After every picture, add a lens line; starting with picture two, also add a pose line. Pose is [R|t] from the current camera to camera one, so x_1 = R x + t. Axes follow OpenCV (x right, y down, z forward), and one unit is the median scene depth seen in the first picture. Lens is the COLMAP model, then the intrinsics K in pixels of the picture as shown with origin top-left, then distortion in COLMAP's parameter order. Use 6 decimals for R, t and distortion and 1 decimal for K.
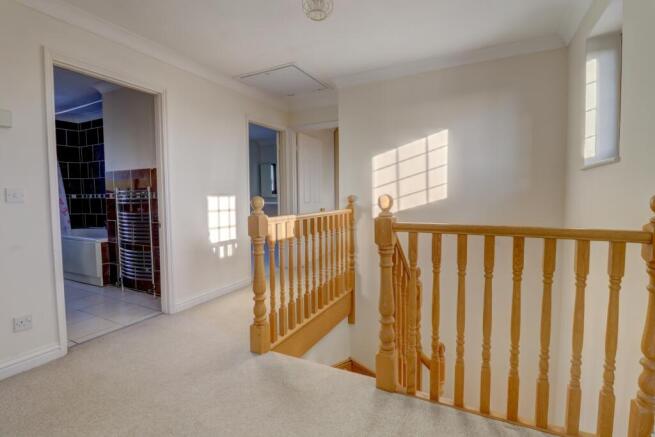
lens RADIAL K [[306.4, 0, 330.3], [0, 306.4, 210.1], [0, 0, 1]] dist [-0.003034, -0.000802]
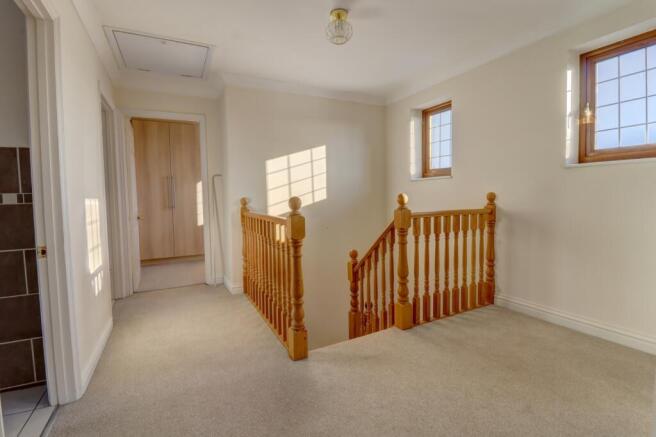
lens RADIAL K [[306.8, 0, 330.8], [0, 306.8, 210.1], [0, 0, 1]] dist [-0.003034, -0.000802]
pose [[0.584822, -0.039470, 0.810201, -0.652562], [0.053637, 0.998511, 0.009927, -0.002322], [-0.809386, 0.037651, 0.586068, 0.229410]]
